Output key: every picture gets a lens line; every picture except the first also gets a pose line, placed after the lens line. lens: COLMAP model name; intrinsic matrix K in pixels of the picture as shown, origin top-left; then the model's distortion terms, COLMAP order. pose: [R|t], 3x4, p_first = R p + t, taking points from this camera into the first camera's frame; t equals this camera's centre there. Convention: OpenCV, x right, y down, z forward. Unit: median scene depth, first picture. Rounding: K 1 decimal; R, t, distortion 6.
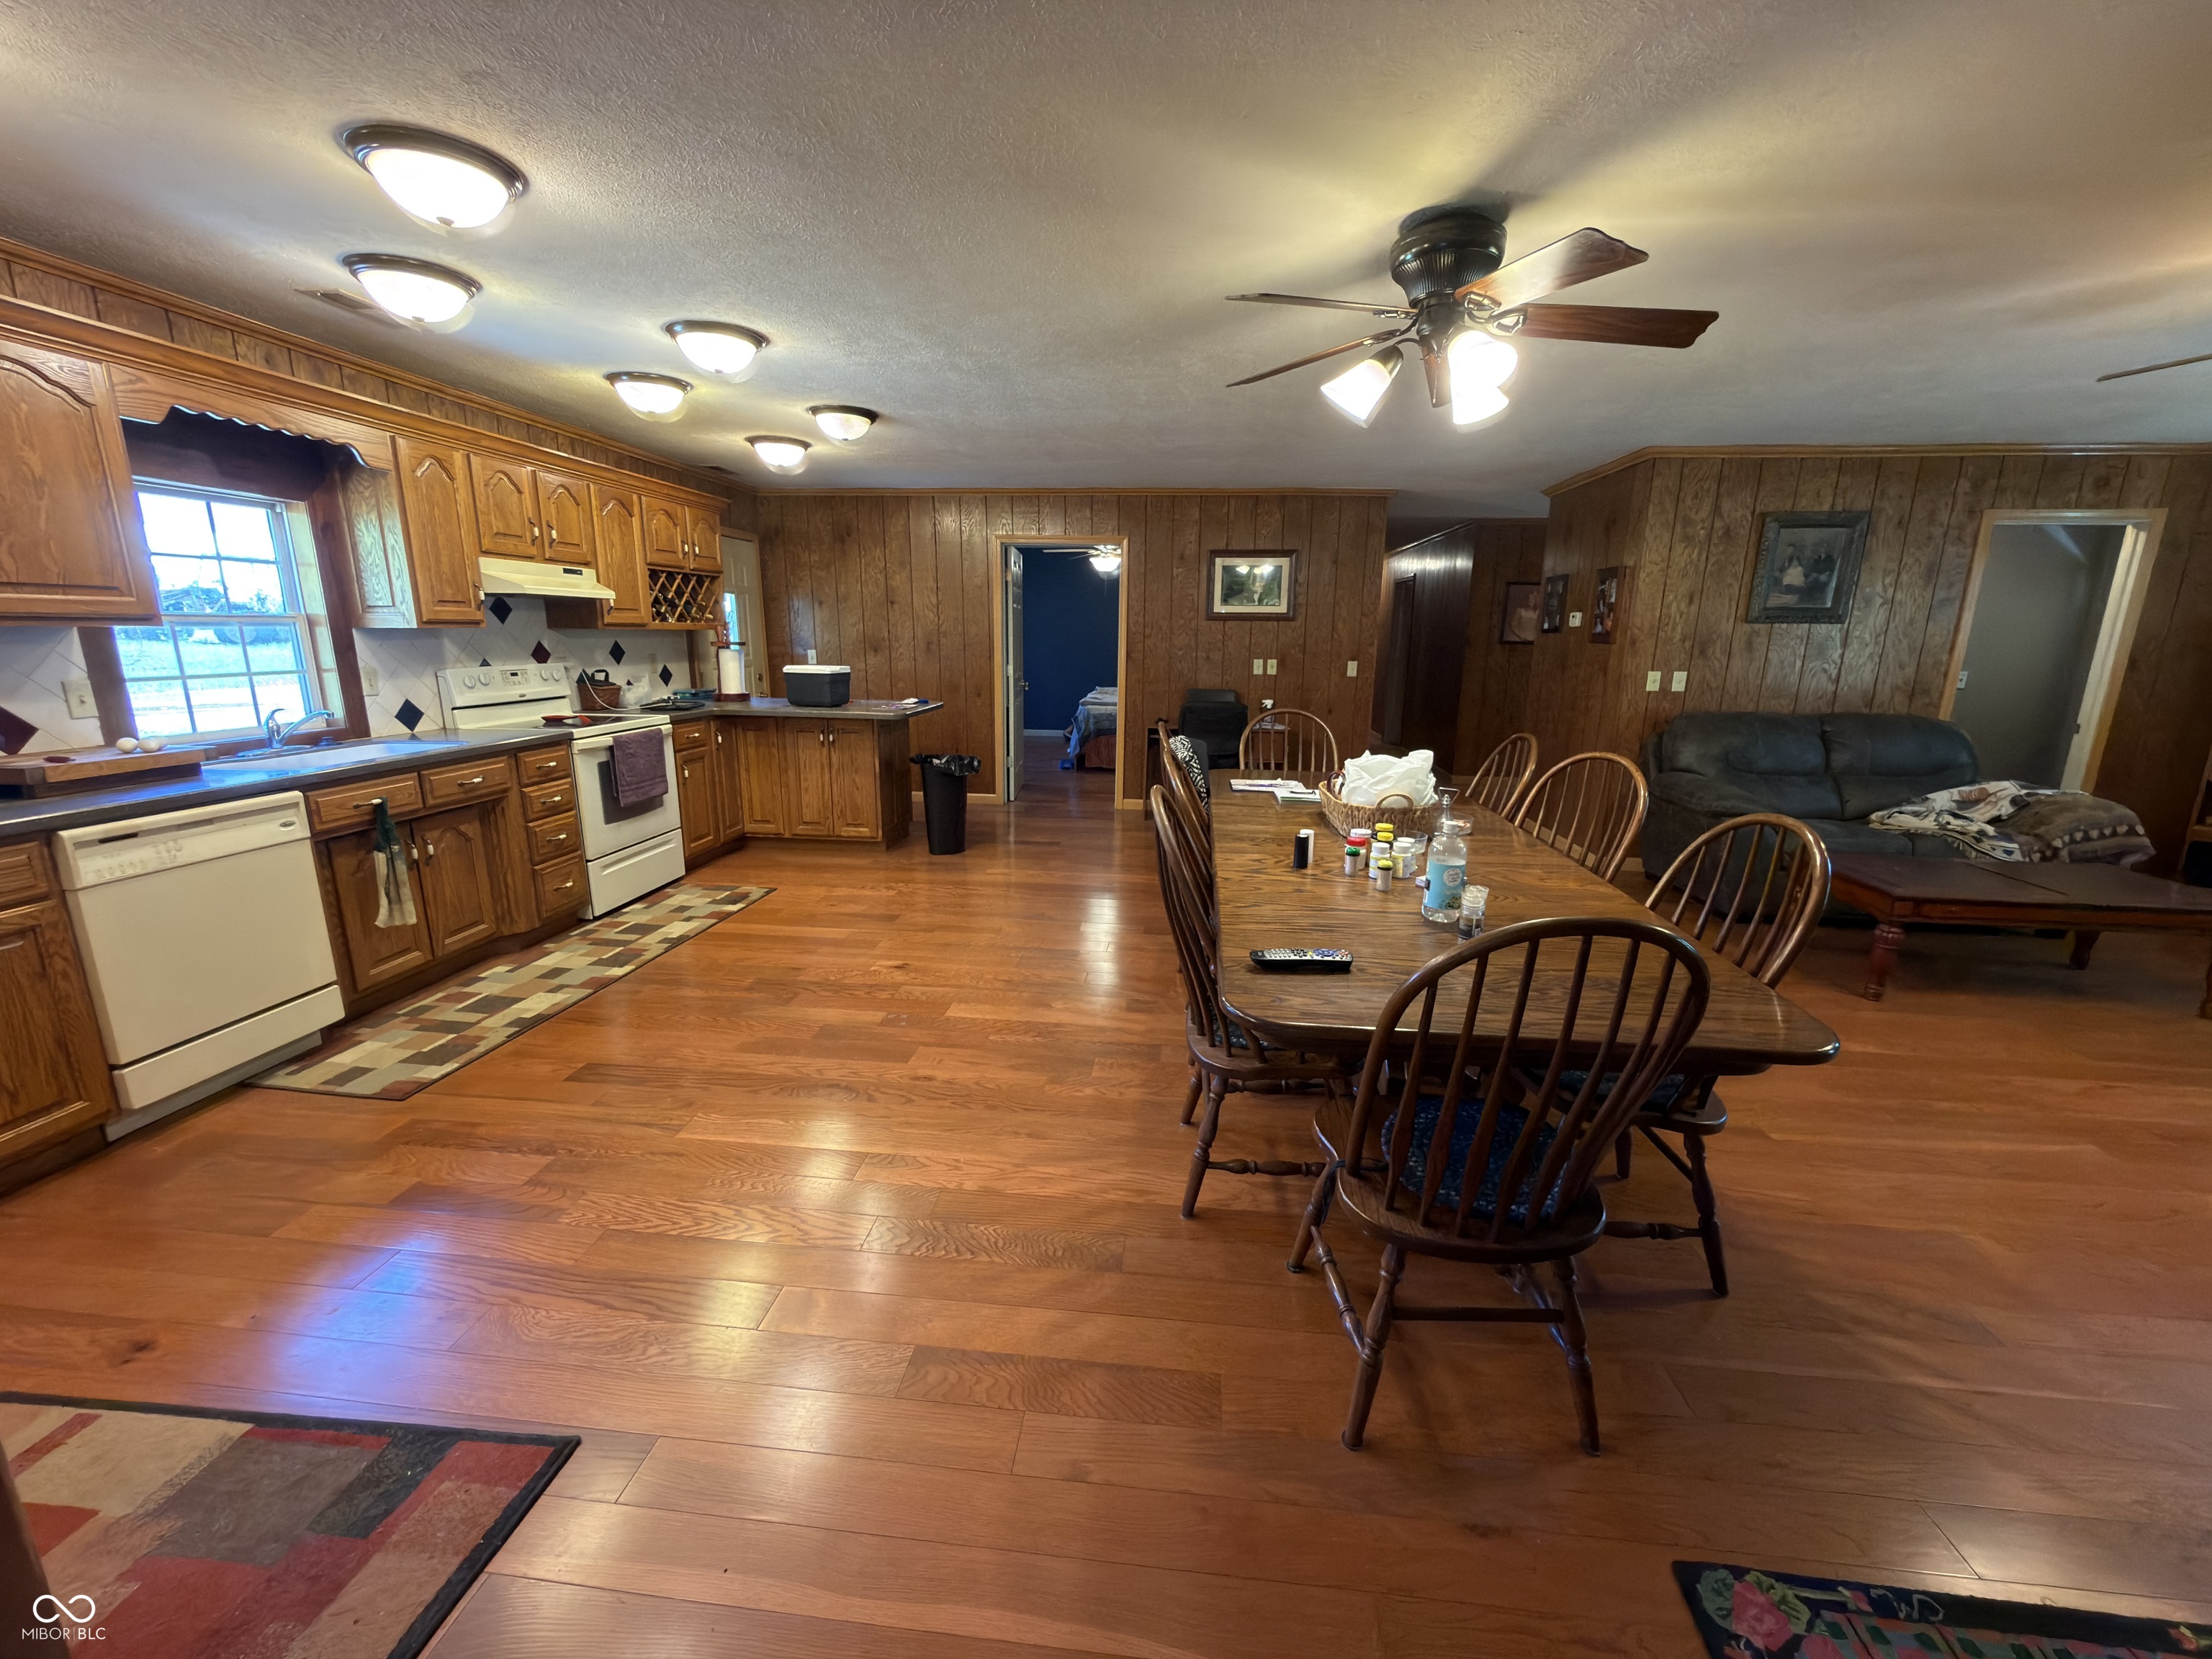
lens RADIAL K [[883.6, 0, 1099.4], [0, 883.6, 834.1], [0, 0, 1]] dist [-0.001054, 0.000551]
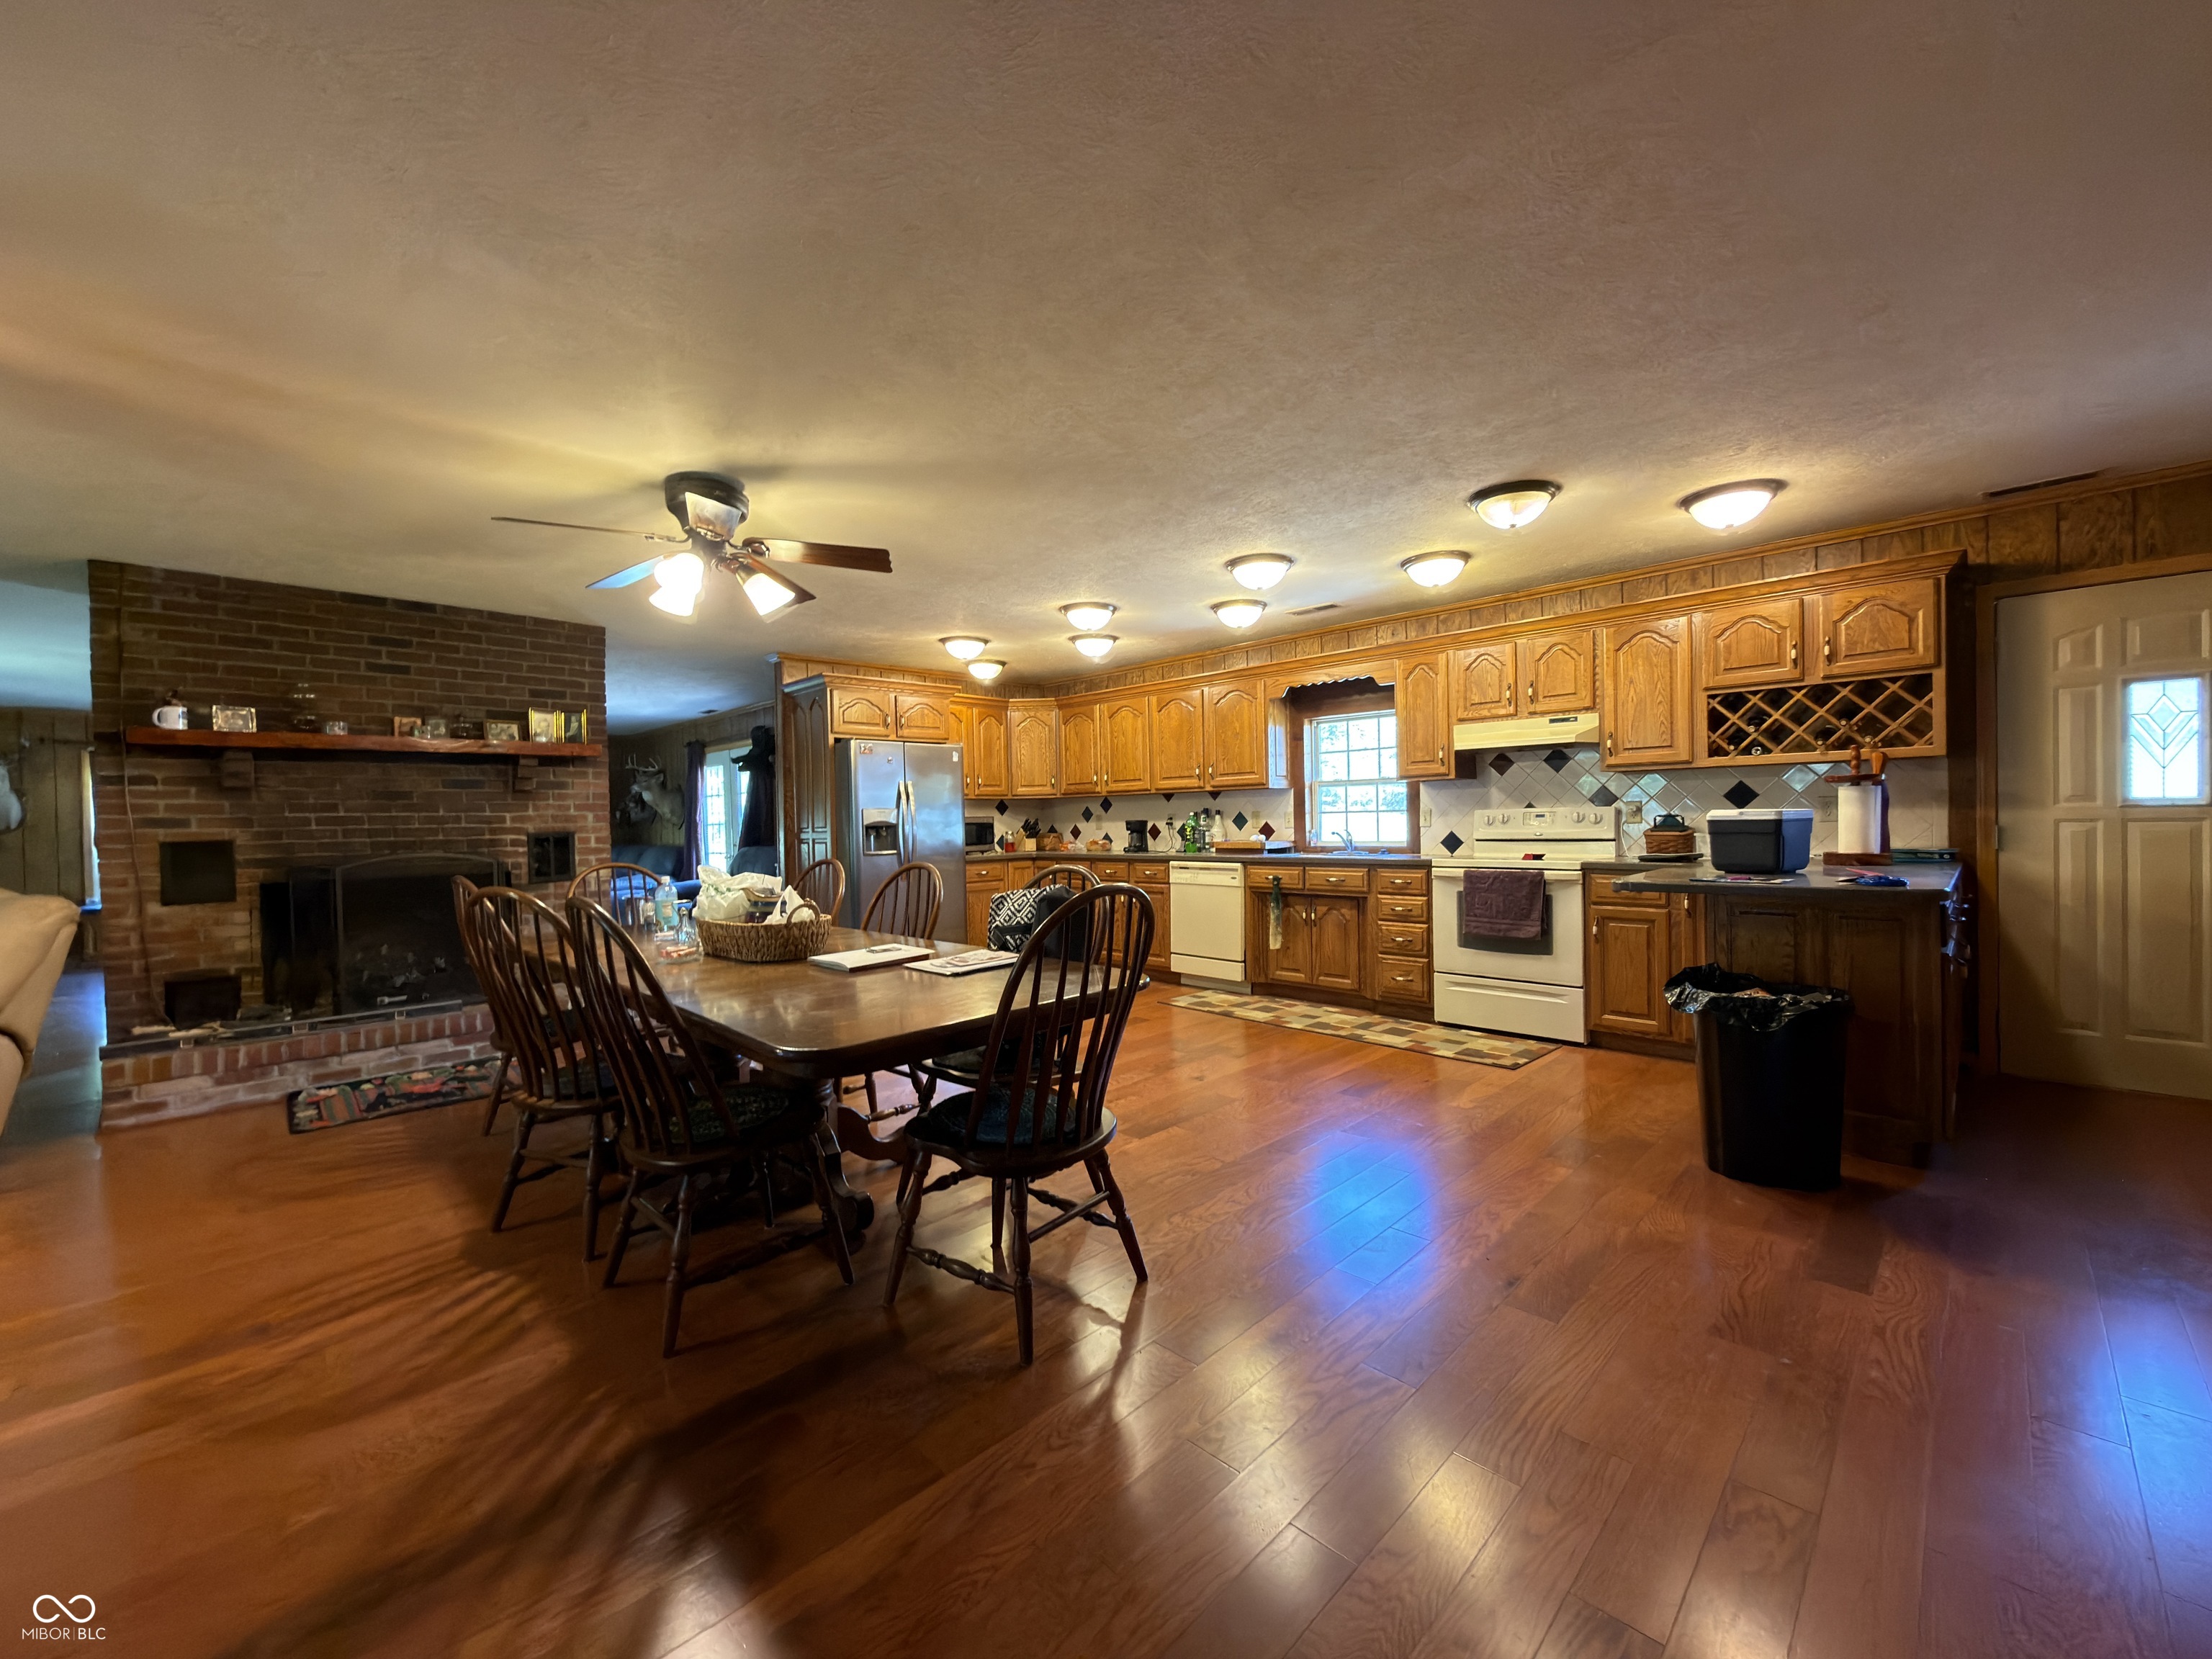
lens RADIAL K [[883.6, 0, 1100.0], [0, 883.6, 829.6], [0, 0, 1]] dist [-0.001054, 0.000551]
pose [[-0.638426, 0.009446, -0.769625, 0.513291], [-0.159334, 0.976643, 0.144159, -0.212611], [0.753011, 0.214663, -0.622009, 1.151329]]
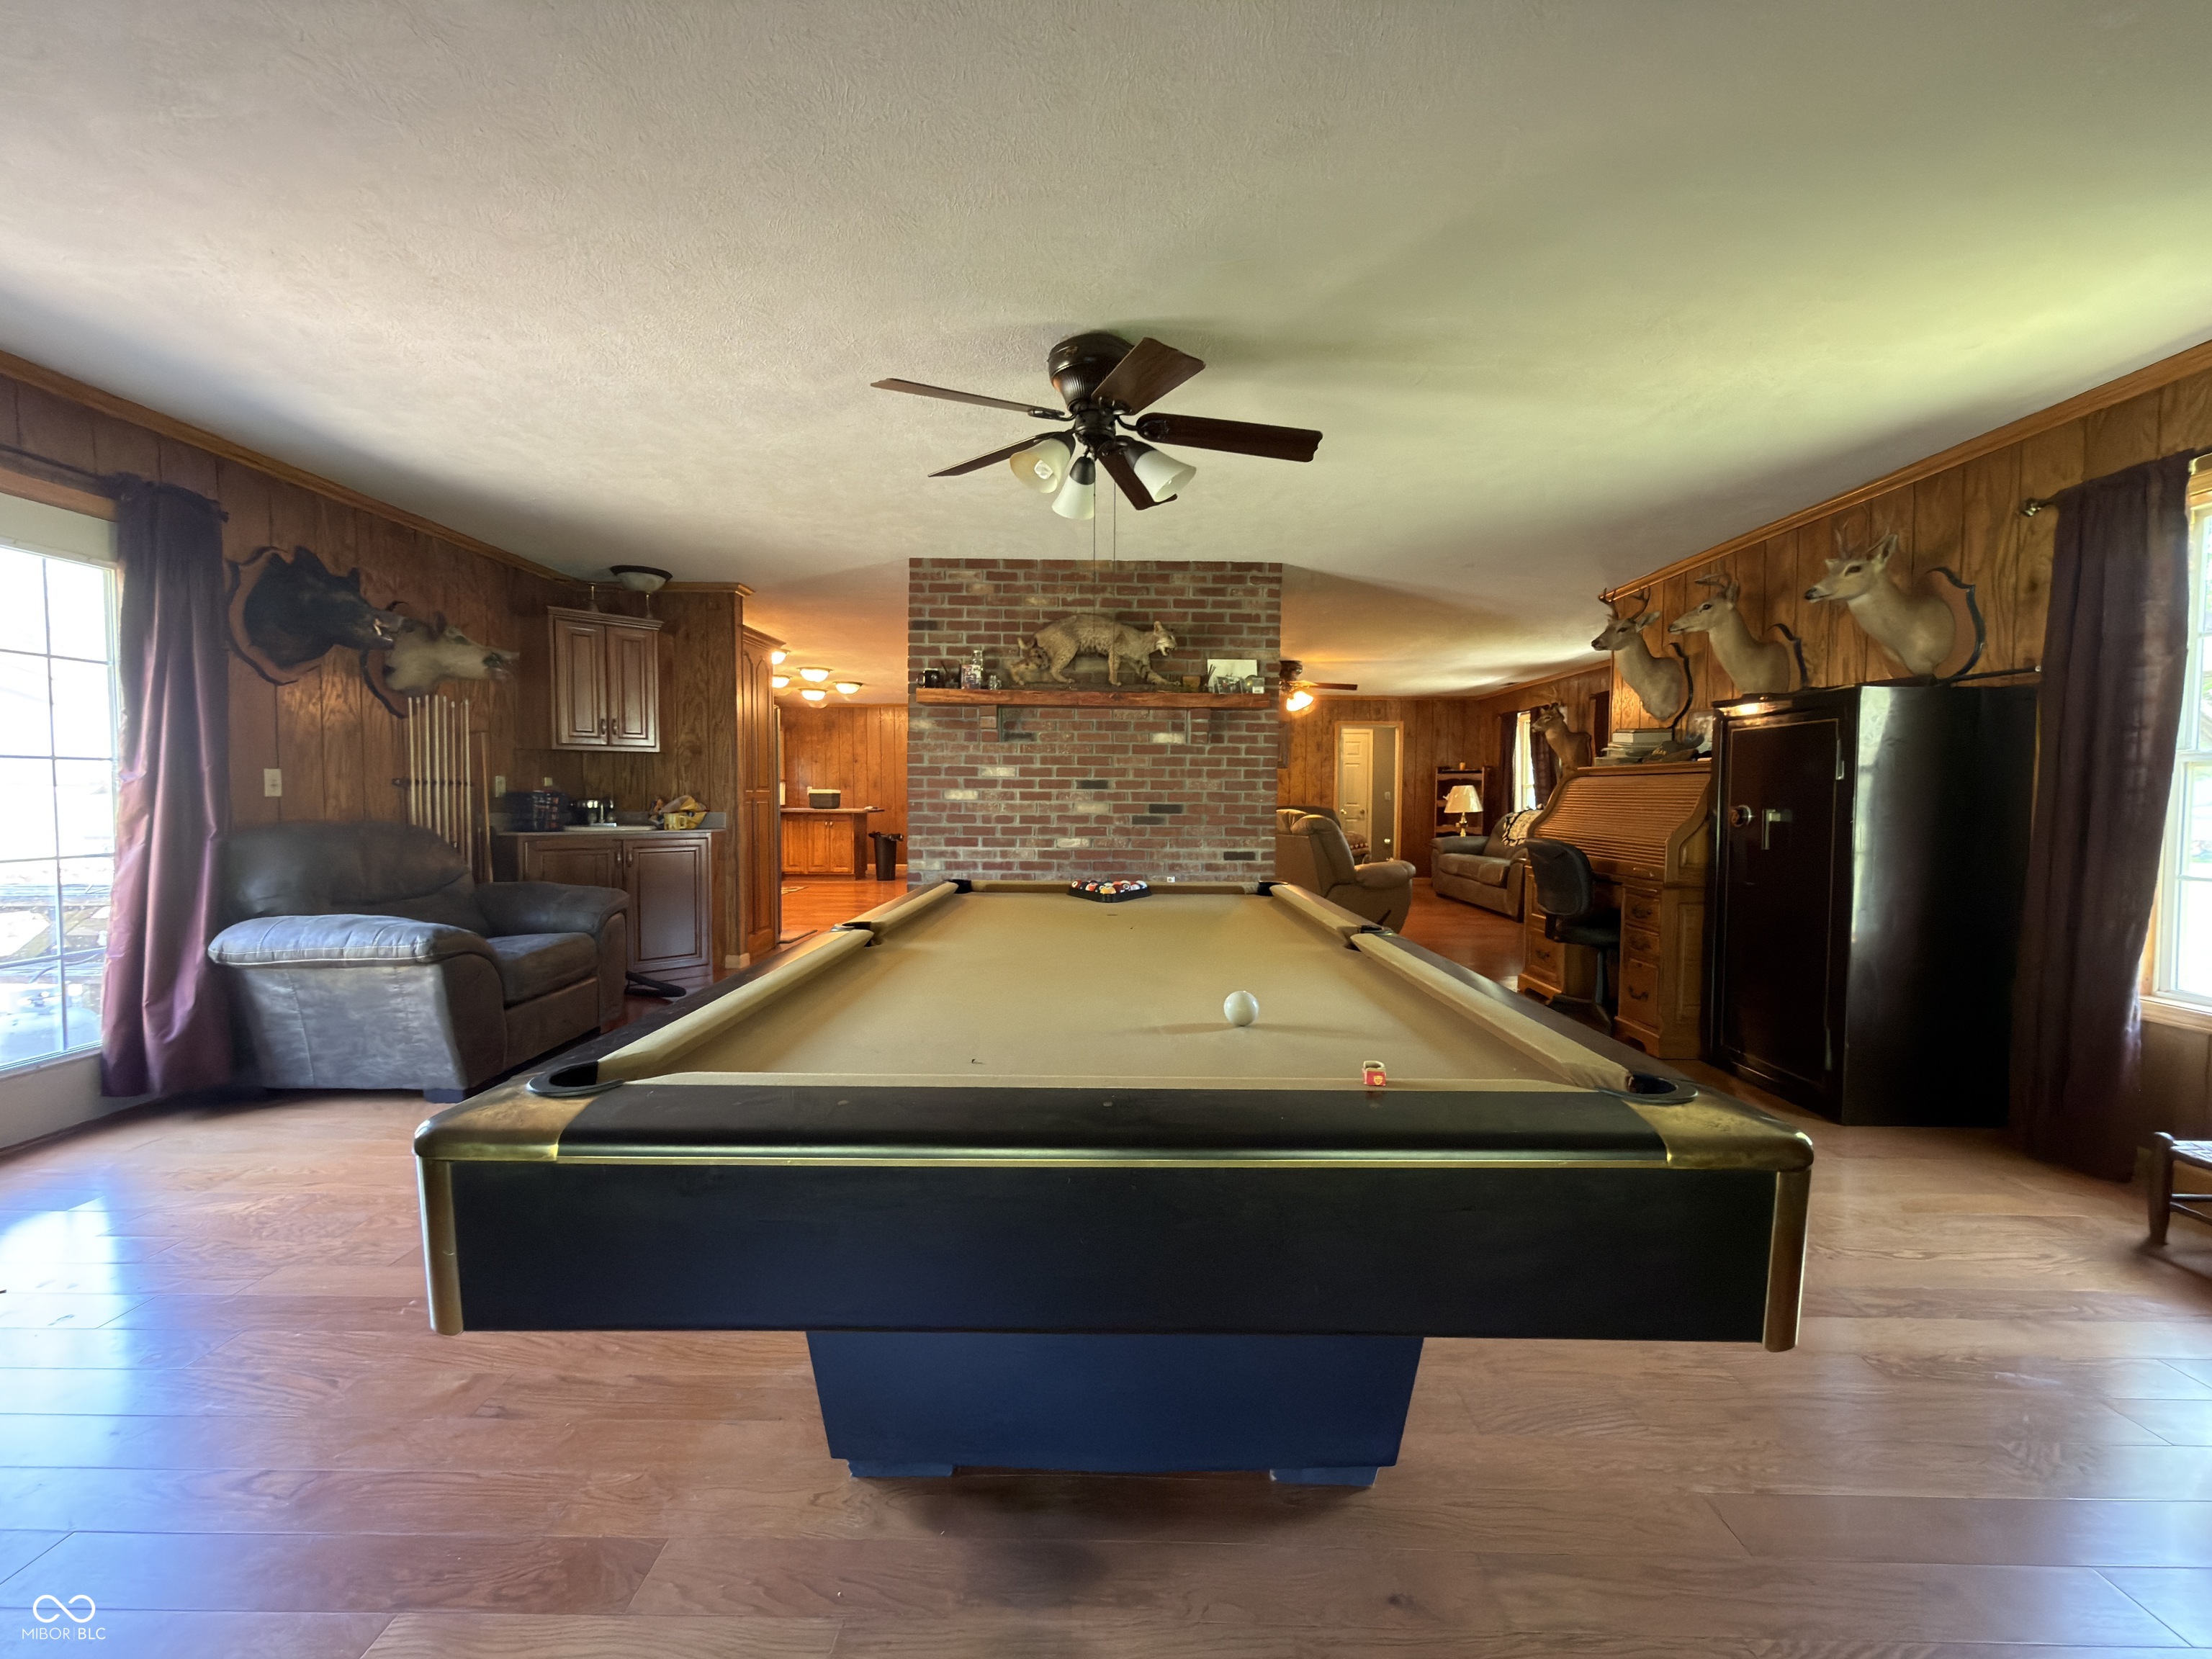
lens RADIAL K [[883.6, 0, 1111.5], [0, 883.6, 831.9], [0, 0, 1]] dist [-0.001054, 0.000551]
pose [[0.995513, -0.010476, 0.094042, 0.175573], [0.027348, 0.983292, -0.179969, 0.332797], [-0.090586, 0.181733, 0.979167, -1.201965]]
